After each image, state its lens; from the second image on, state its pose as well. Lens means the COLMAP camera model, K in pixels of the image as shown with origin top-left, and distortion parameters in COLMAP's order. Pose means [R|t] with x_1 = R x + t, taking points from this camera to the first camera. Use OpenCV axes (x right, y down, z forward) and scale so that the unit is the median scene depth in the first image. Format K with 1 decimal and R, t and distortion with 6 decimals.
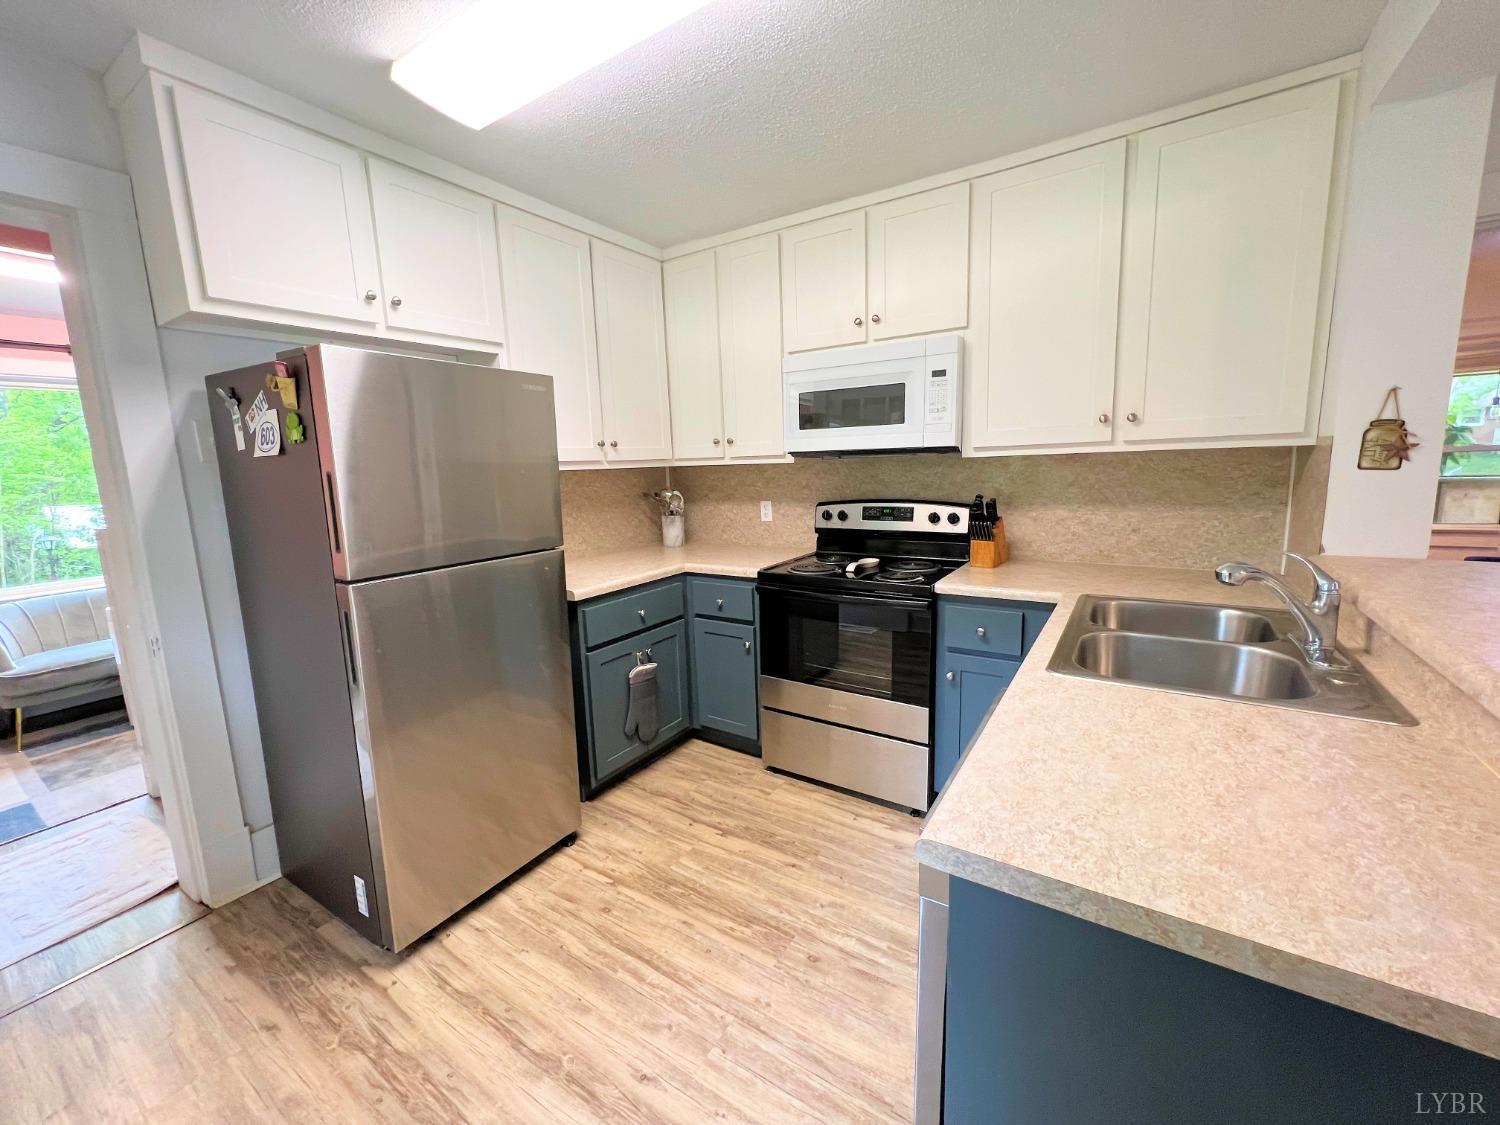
lens RADIAL K [[603.1, 0, 747.9], [0, 603.1, 558.9], [0, 0, 1]] dist [-0.001600, 0.000116]
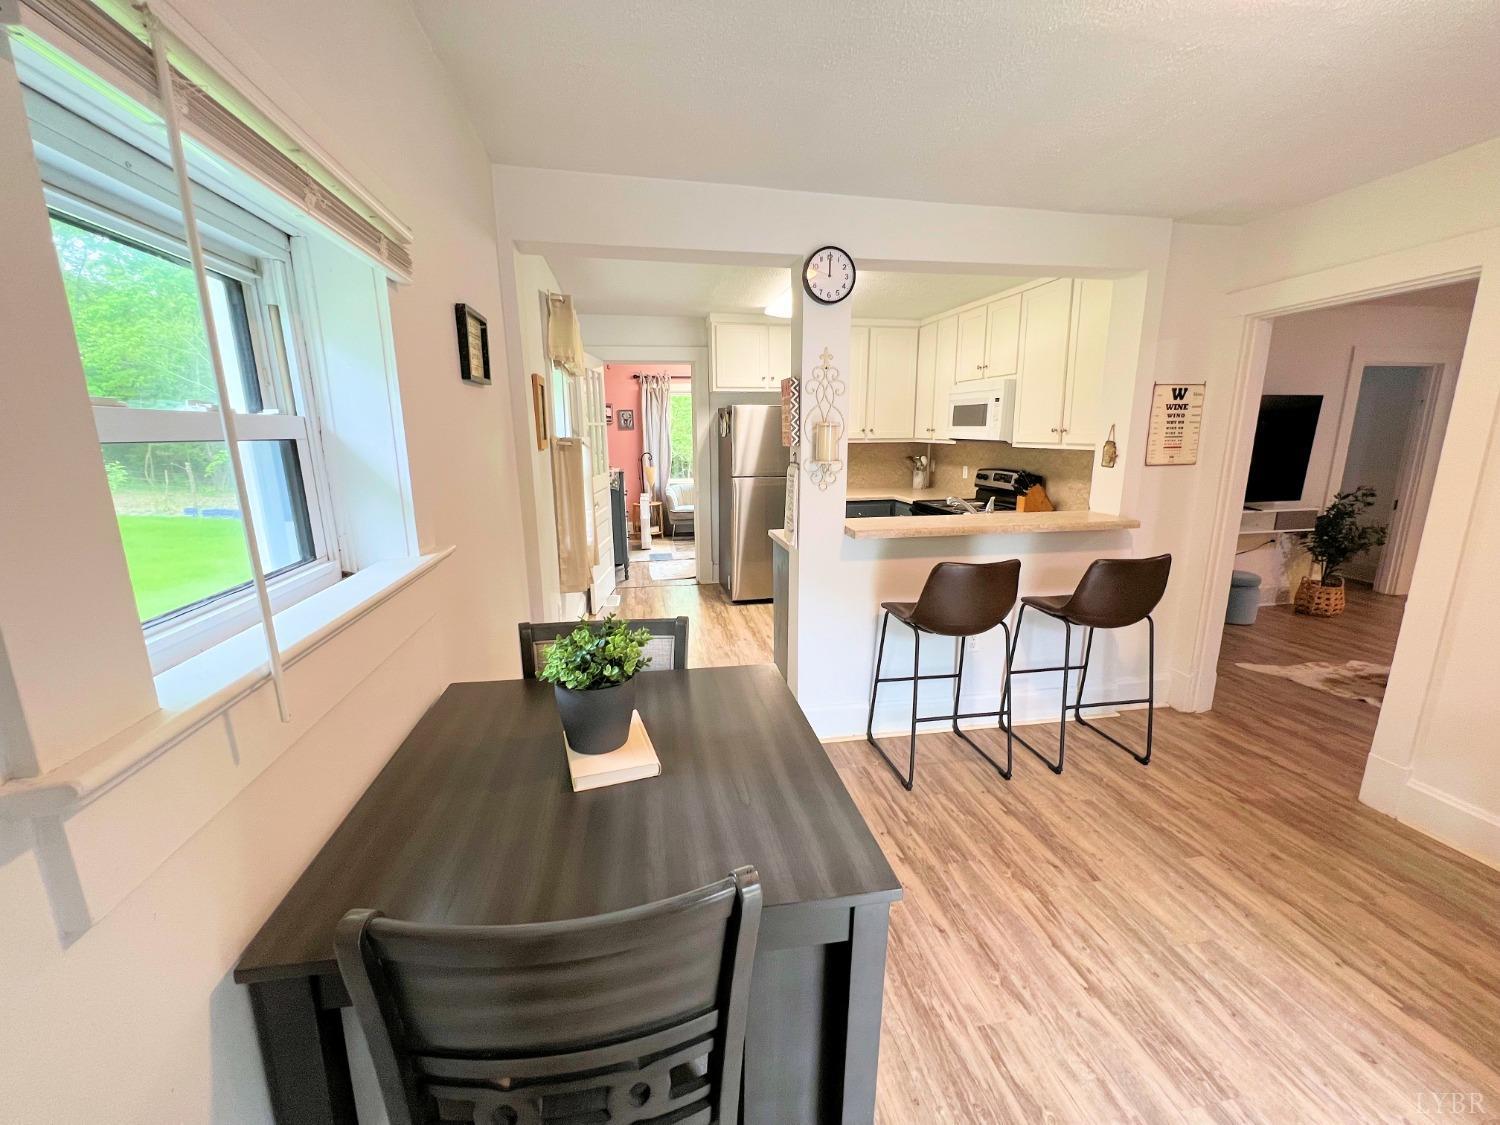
lens RADIAL K [[603.1, 0, 747.4], [0, 603.1, 560.9], [0, 0, 1]] dist [-0.001600, 0.000116]
pose [[0.688541, 0.183658, -0.701556, 1.159592], [-0.130220, 0.982988, 0.129529, 0.031862], [0.713410, 0.002170, 0.700744, -0.807947]]
